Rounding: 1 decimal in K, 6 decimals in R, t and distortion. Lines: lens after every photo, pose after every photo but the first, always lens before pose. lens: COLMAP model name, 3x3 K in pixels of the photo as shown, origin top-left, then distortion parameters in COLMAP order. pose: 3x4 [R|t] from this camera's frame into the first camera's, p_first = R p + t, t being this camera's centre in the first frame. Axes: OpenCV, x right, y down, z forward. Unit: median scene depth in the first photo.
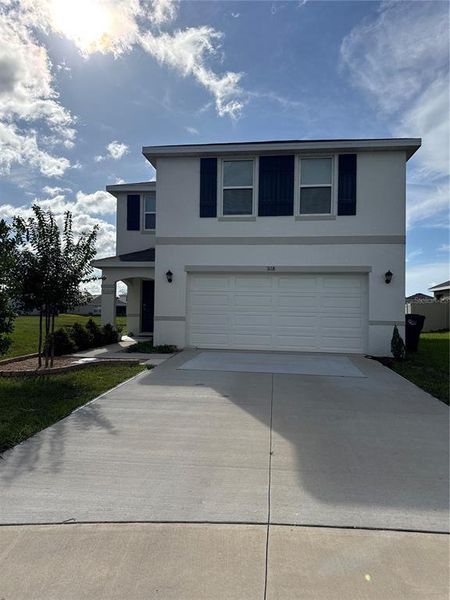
lens RADIAL K [[421.5, 0, 221.7], [0, 421.5, 304.4], [0, 0, 1]] dist [0.072793, -0.091063]
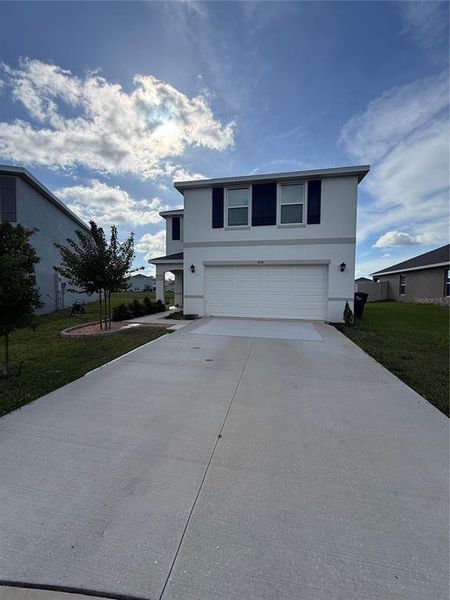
lens RADIAL K [[240.1, 0, 225.0], [0, 240.1, 300.0], [0, 0, 1]] dist [-0.000919, 0.000191]
pose [[0.996592, -0.003888, -0.082397, 0.062344], [0.009010, 0.998043, 0.061874, -0.006812], [0.081995, -0.062406, 0.994677, 0.154552]]
